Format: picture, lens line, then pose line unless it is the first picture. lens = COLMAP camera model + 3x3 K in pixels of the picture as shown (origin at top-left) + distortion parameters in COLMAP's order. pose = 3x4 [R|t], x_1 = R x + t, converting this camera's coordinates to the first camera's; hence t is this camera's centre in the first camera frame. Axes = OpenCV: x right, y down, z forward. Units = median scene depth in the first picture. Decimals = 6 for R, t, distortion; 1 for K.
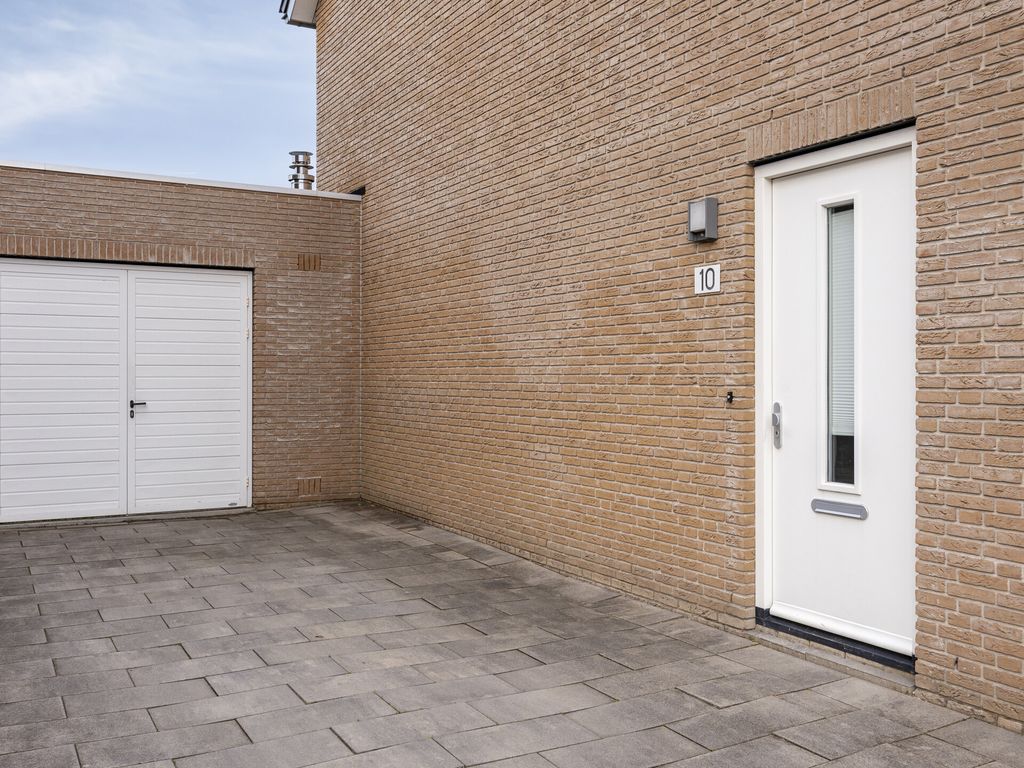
lens RADIAL K [[841.0, 0, 471.2], [0, 841.0, 332.0], [0, 0, 1]] dist [-0.001337, 0.002736]
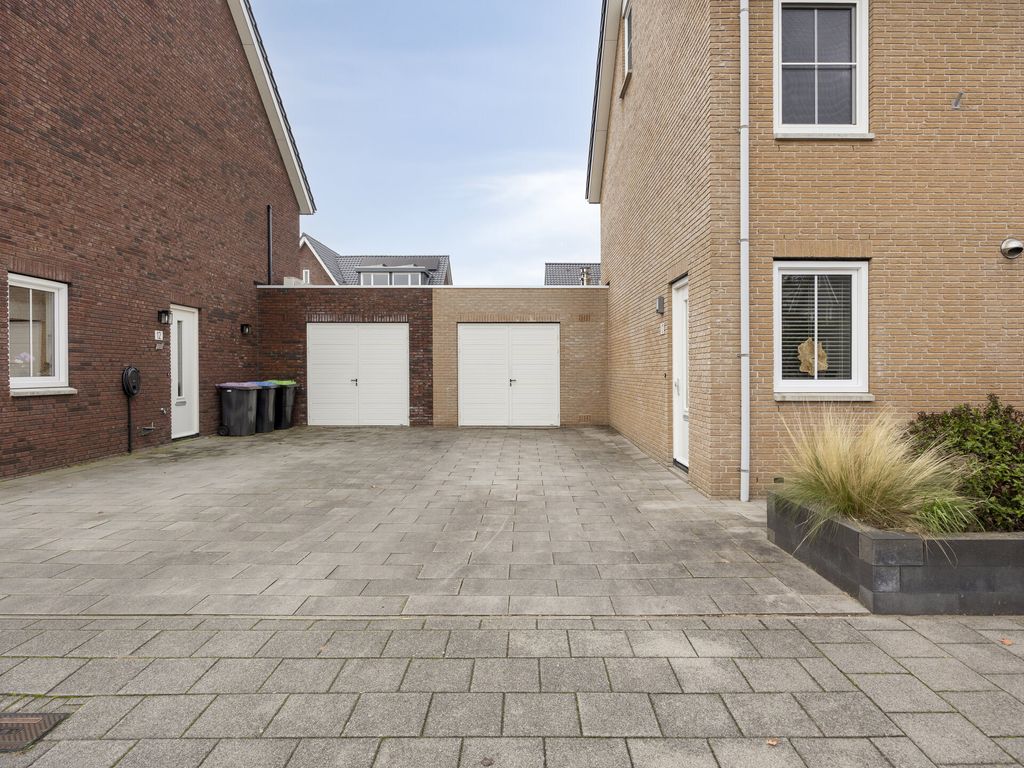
lens RADIAL K [[645.6, 0, 490.6], [0, 645.6, 359.8], [0, 0, 1]] dist [0.000934, -0.001925]
pose [[0.816884, -0.022445, -0.576365, 0.669225], [0.044585, 0.998710, 0.024298, -0.027203], [0.575076, -0.045546, 0.816831, -0.601568]]
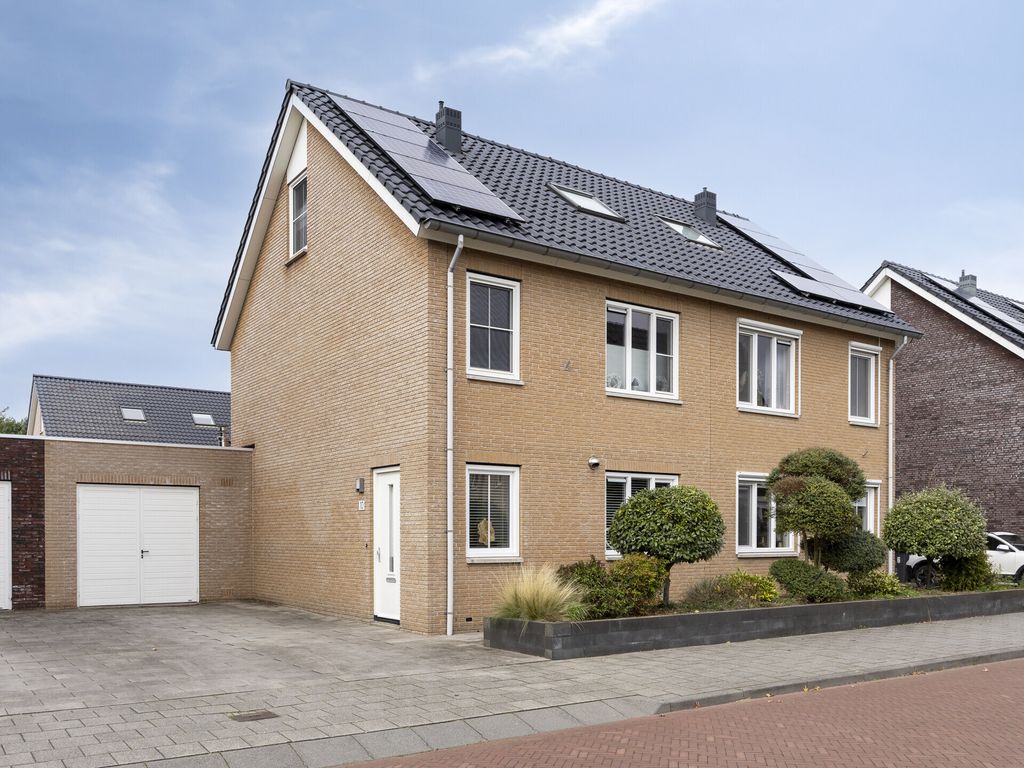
lens RADIAL K [[1229.5, 0, 512.0], [0, 1229.5, 384.0], [0, 0, 1]] dist [-0.019366, 0.004174]
pose [[0.999432, -0.010258, 0.032116, 0.463827], [0.012145, 0.998177, -0.059128, -0.155913], [-0.031451, 0.059484, 0.997734, -2.300098]]
